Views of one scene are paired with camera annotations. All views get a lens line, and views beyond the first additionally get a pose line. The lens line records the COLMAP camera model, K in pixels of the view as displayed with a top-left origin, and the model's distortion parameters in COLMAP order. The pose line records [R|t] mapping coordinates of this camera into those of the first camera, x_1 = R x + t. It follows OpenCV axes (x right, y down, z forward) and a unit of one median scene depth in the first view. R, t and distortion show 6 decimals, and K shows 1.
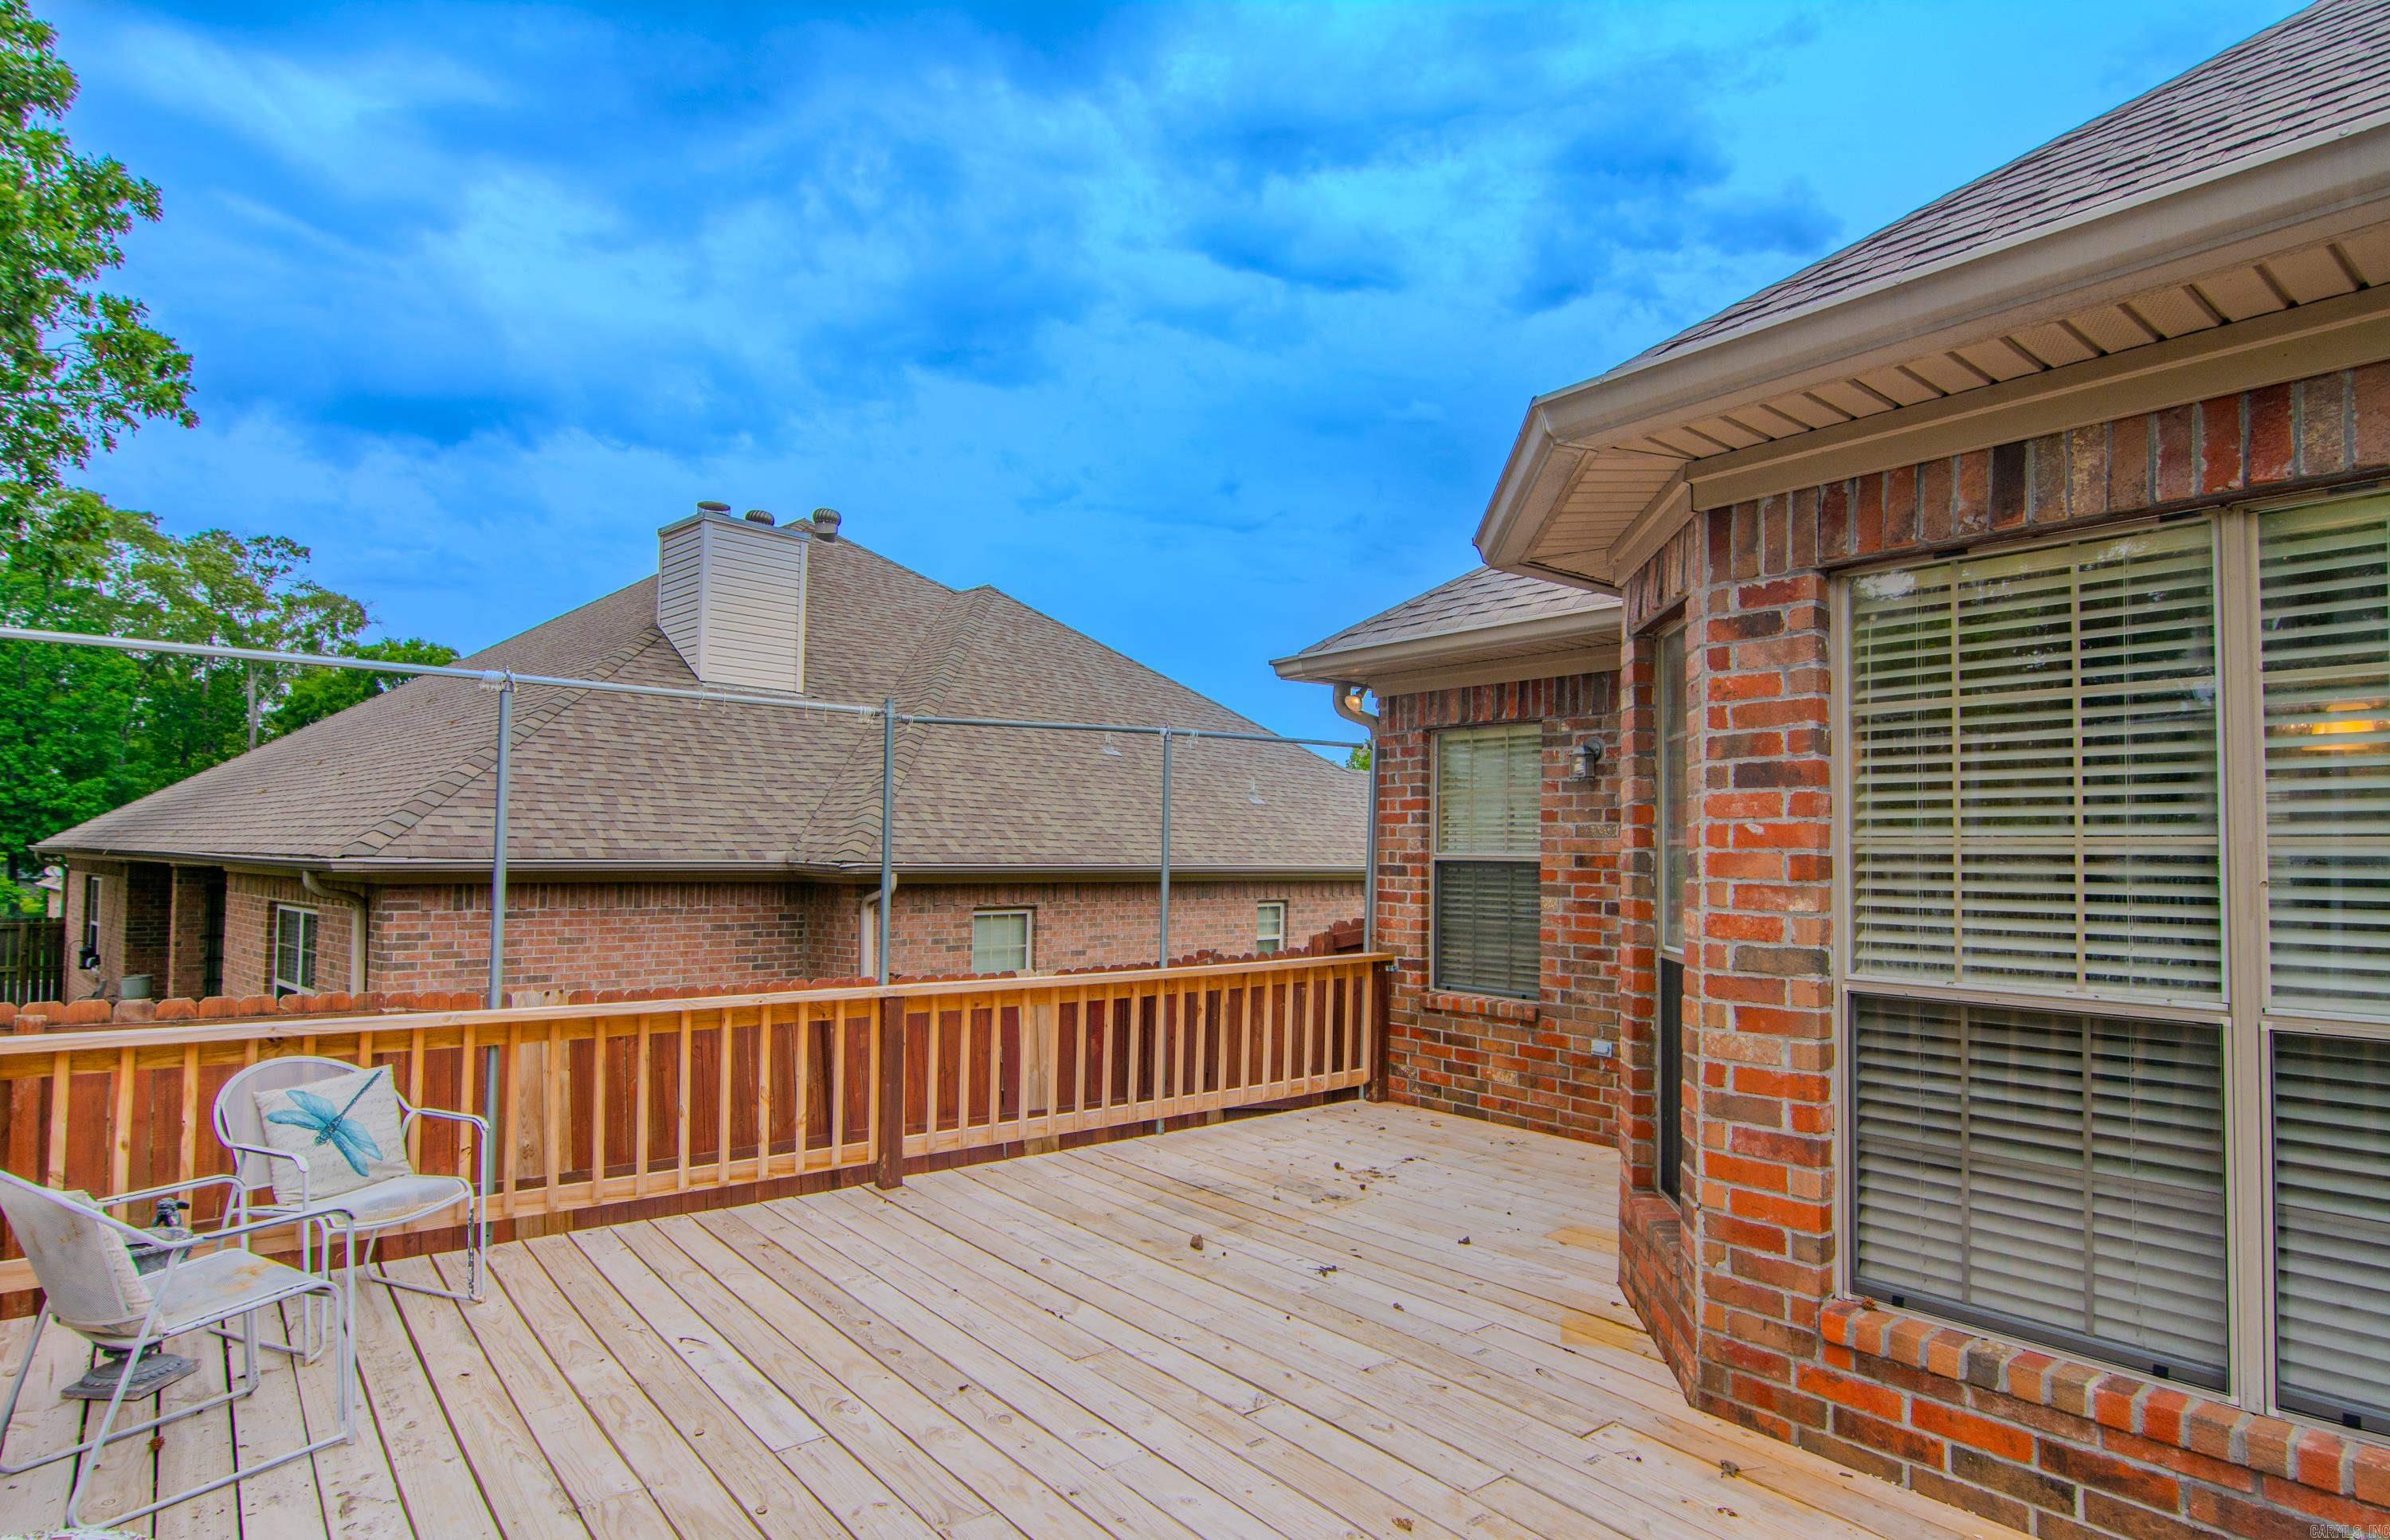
lens RADIAL K [[1246.5, 0, 1203.7], [0, 1246.5, 812.7], [0, 0, 1]] dist [0.000427, -0.008983]
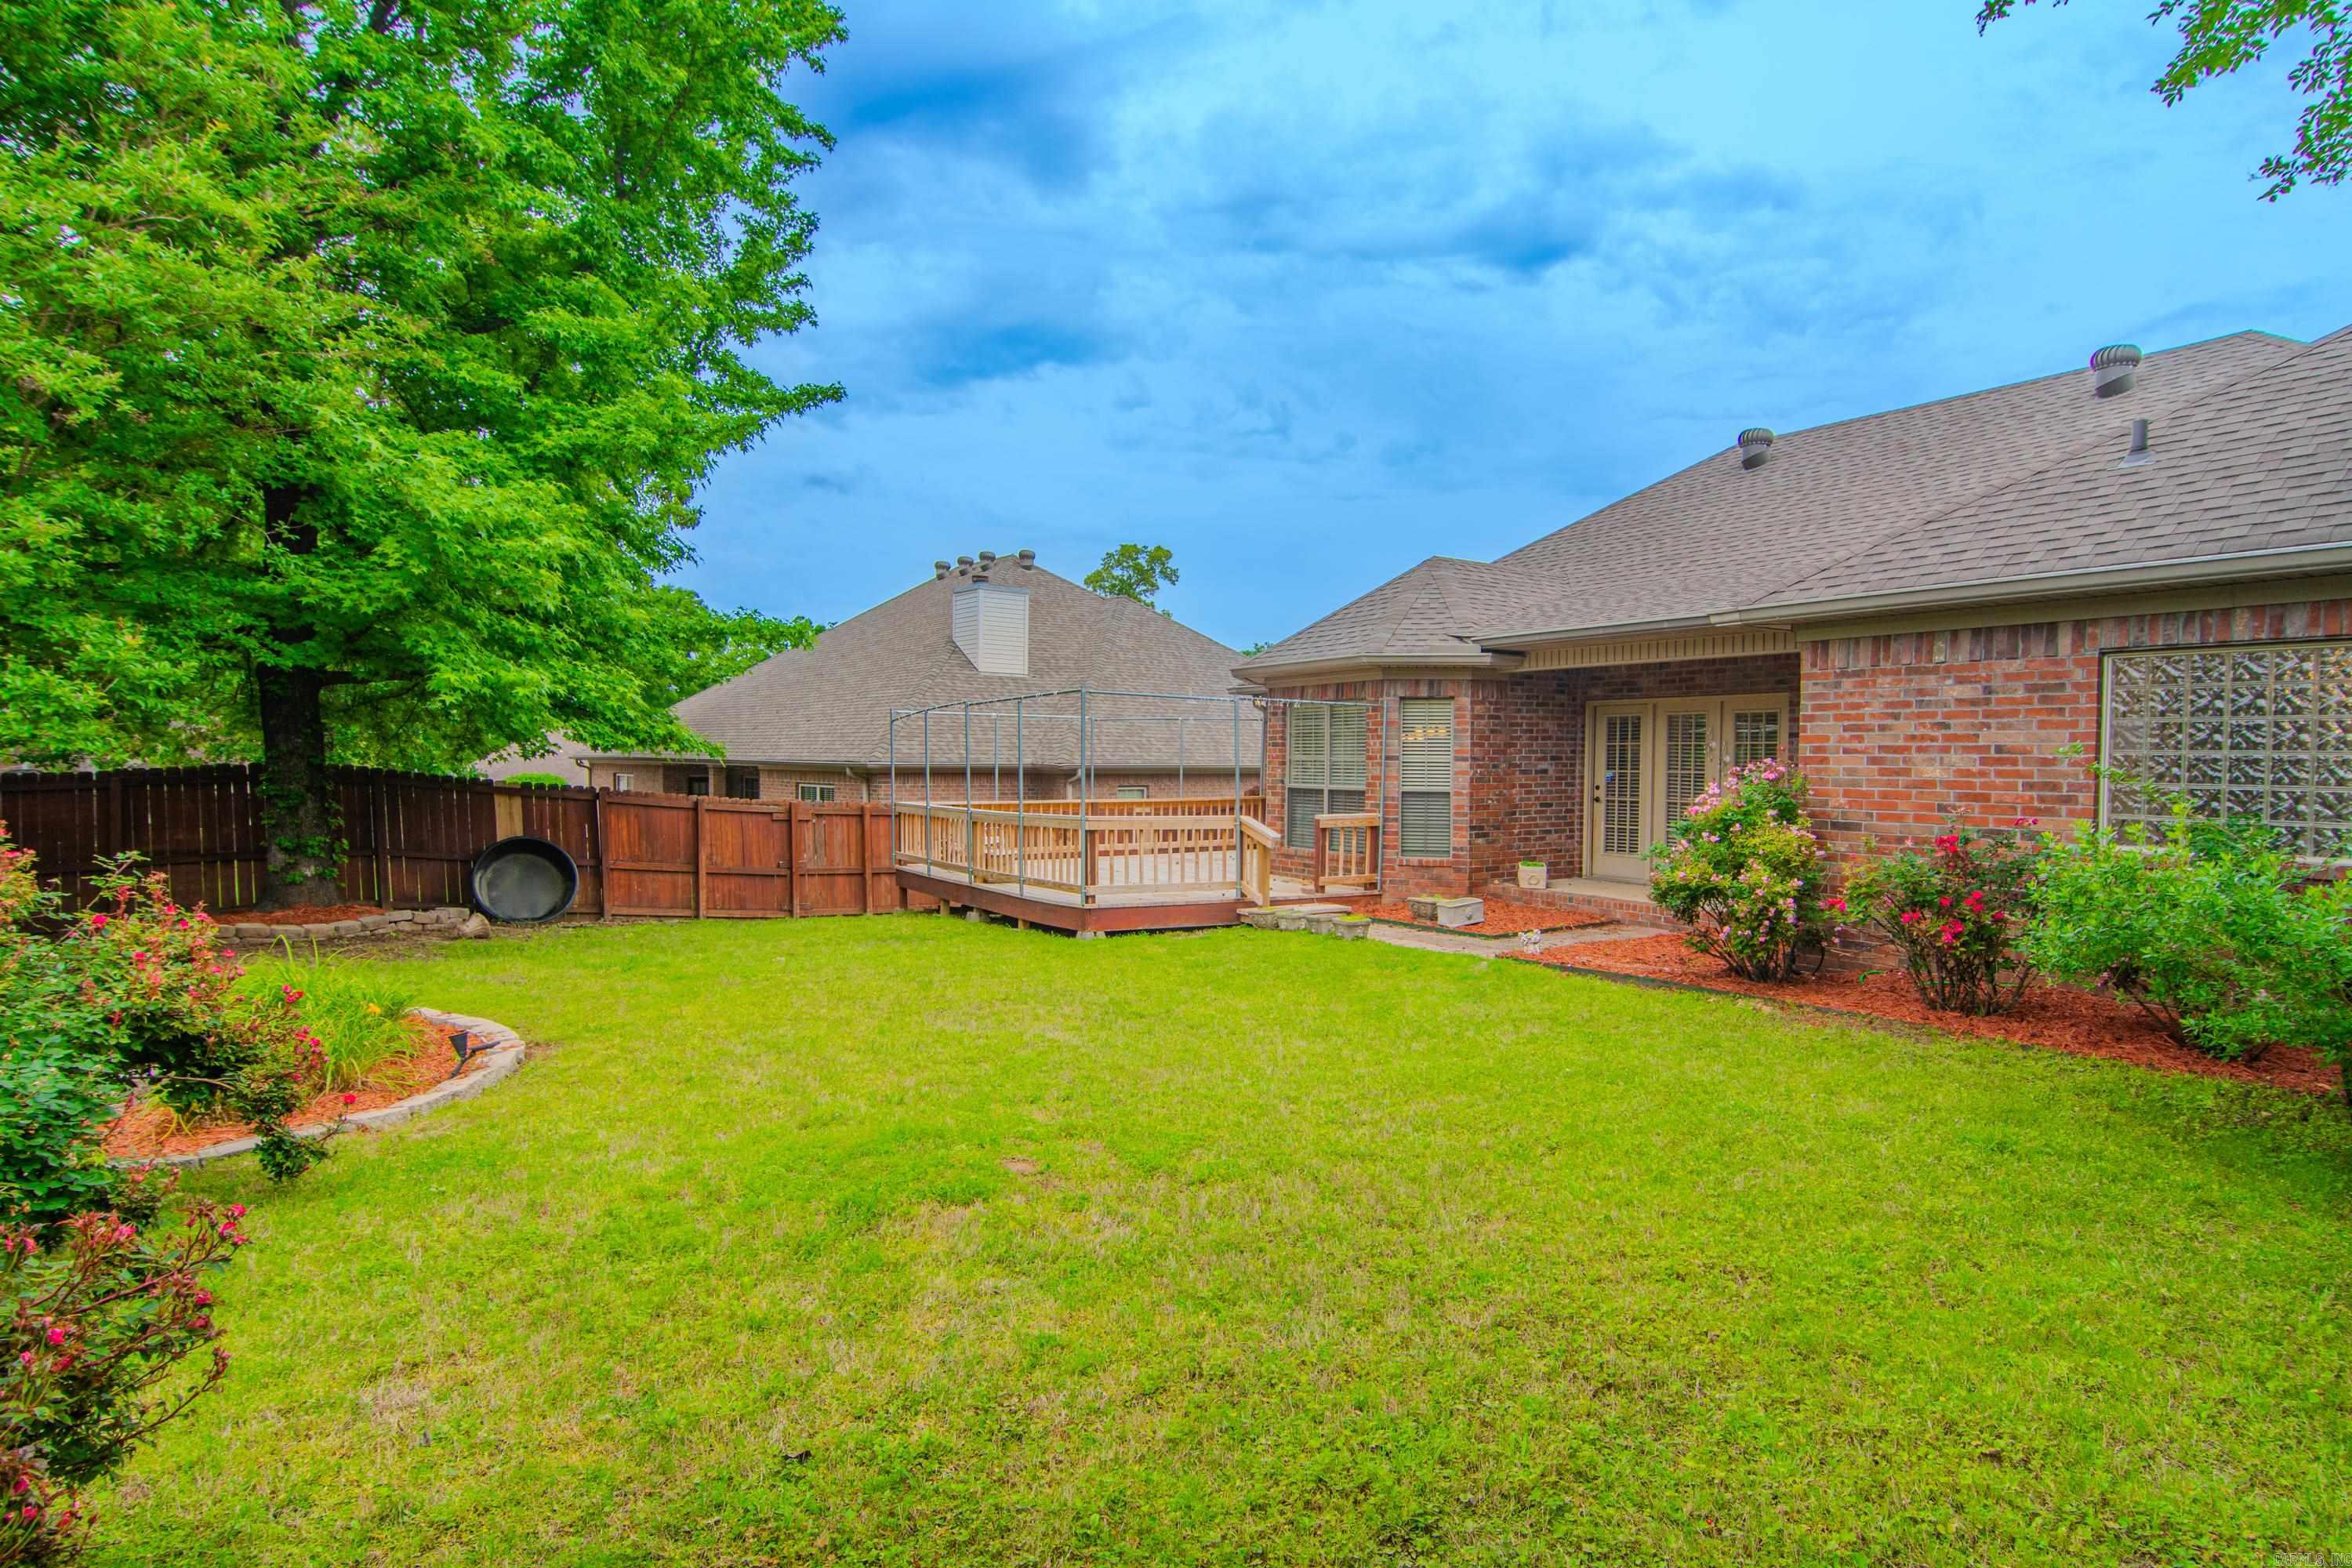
lens RADIAL K [[1250.4, 0, 1189.0], [0, 1250.4, 792.5], [0, 0, 1]] dist [-0.006496, -0.001333]
pose [[0.992250, 0.000071, -0.124256, 0.189028], [0.007605, 0.998090, 0.061299, -0.038155], [0.124023, -0.061769, 0.990355, -1.033644]]
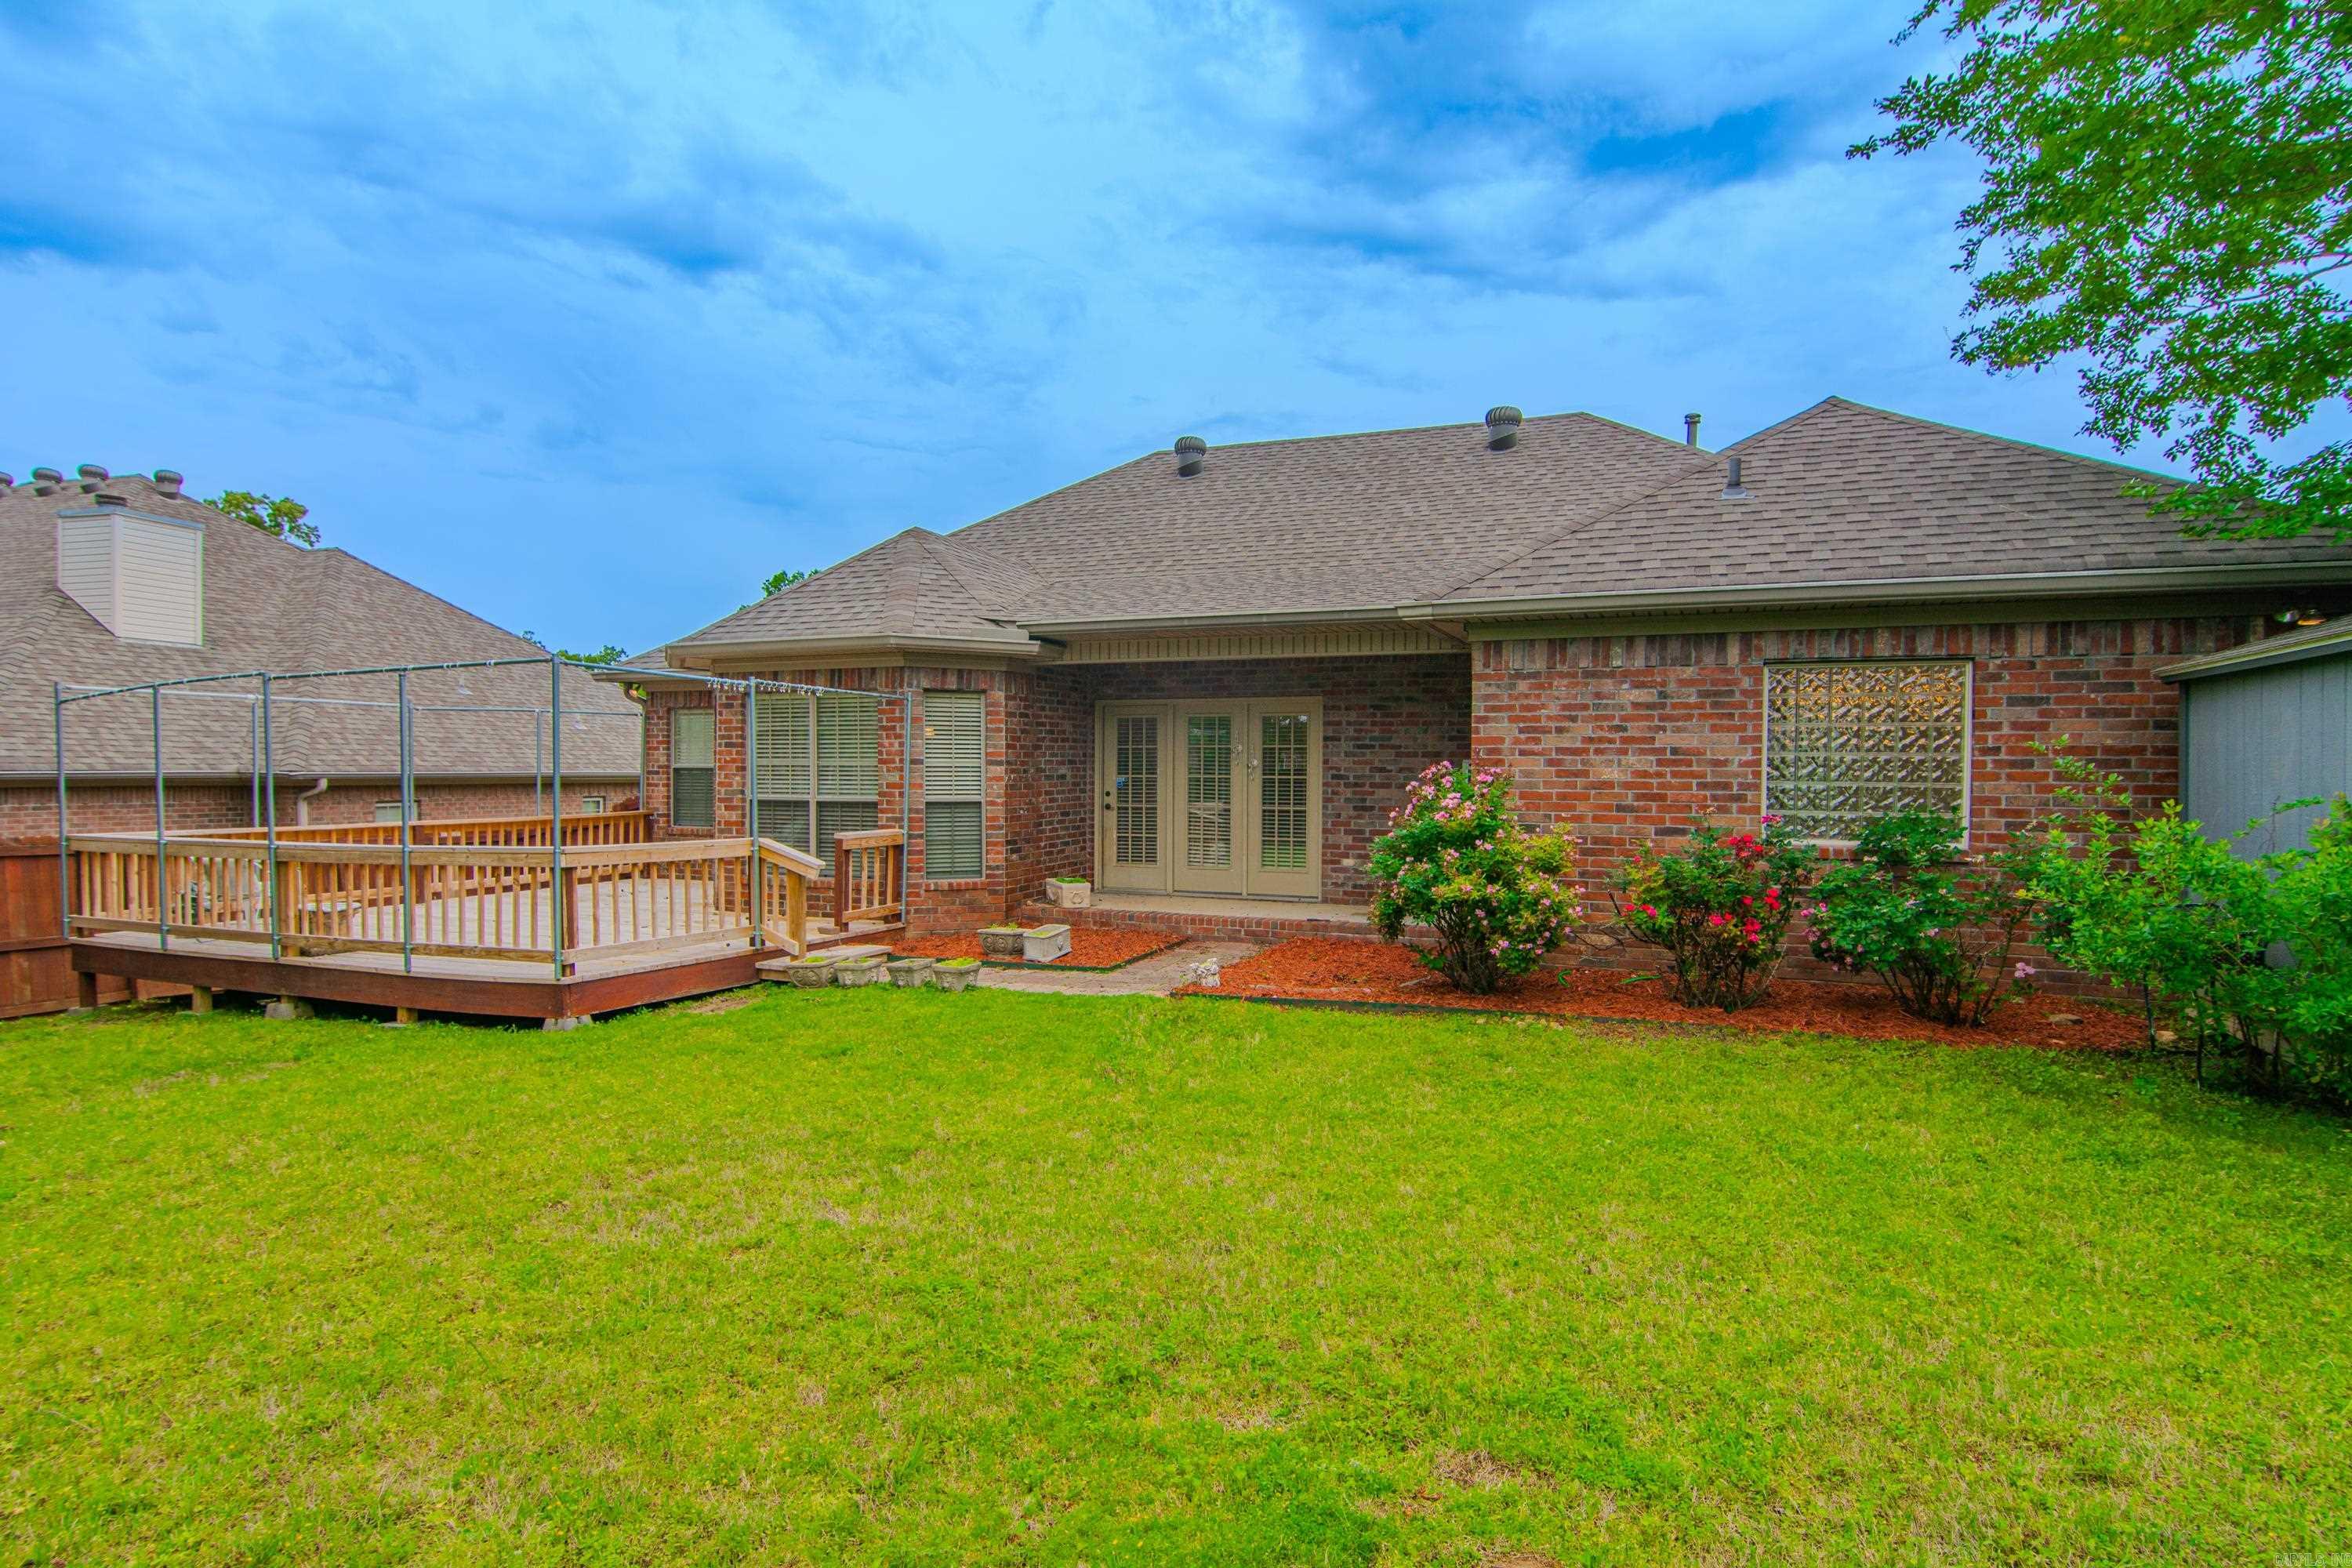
lens RADIAL K [[1250.4, 0, 1189.0], [0, 1250.4, 792.5], [0, 0, 1]] dist [-0.006496, -0.001333]
pose [[0.878255, -0.015311, 0.477947, -0.041043], [-0.012066, 0.998460, 0.054156, -0.028657], [-0.478040, -0.053330, 0.876717, -0.806061]]
